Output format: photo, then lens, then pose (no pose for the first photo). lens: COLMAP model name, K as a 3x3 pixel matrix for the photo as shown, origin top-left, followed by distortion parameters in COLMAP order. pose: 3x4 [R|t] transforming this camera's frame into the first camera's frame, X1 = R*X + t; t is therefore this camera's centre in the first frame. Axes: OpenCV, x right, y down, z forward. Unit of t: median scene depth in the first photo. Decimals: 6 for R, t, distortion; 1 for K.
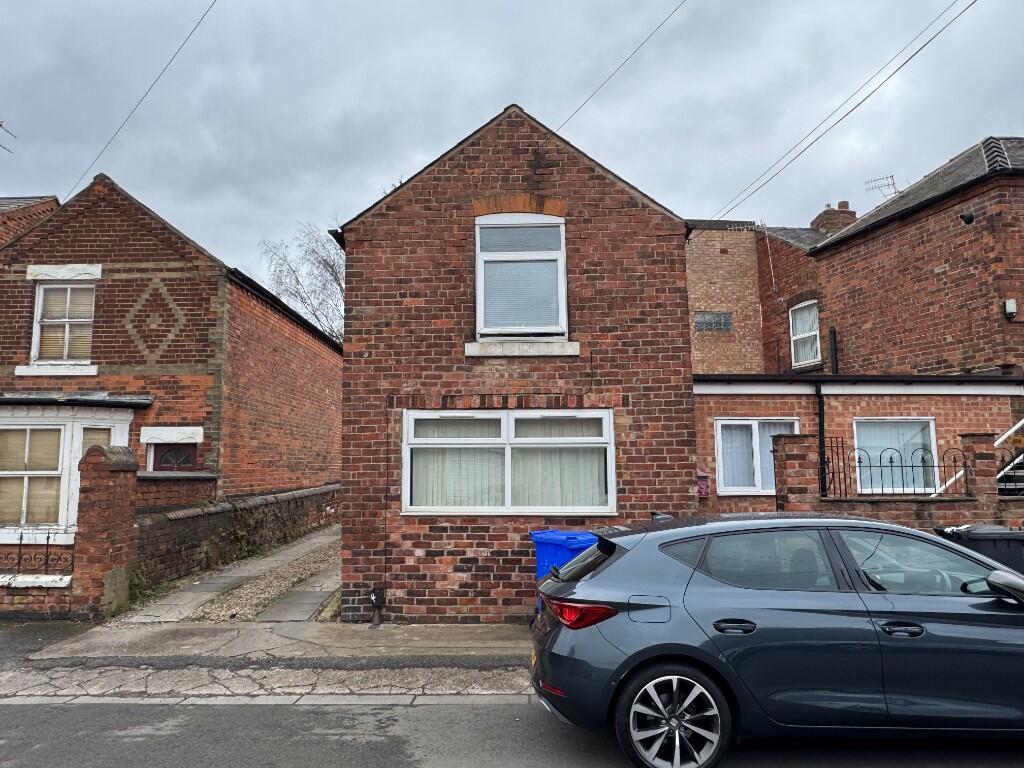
lens RADIAL K [[677.4, 0, 510.9], [0, 677.4, 383.2], [0, 0, 1]] dist [-0.004797, -0.002532]
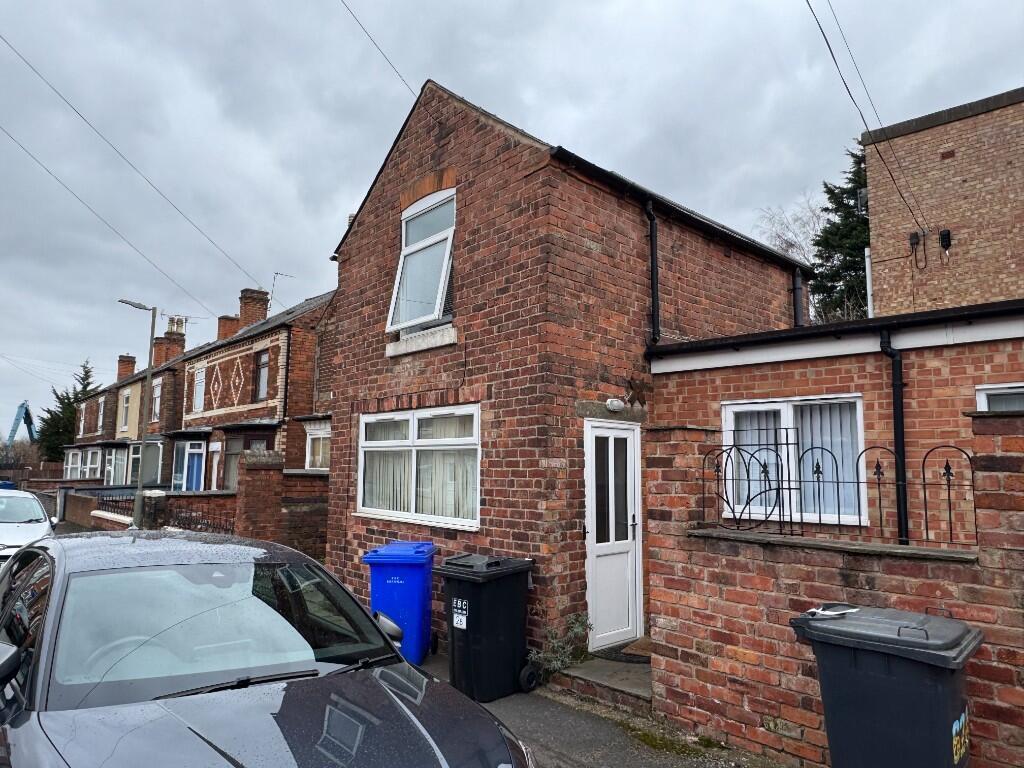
lens RADIAL K [[677.4, 0, 512.0], [0, 677.4, 387.4], [0, 0, 1]] dist [-0.004797, -0.002532]
pose [[0.691360, -0.073218, -0.718791, 0.767648], [0.081200, 0.996423, -0.023397, 0.041361], [0.717933, -0.042190, 0.694832, 0.449063]]
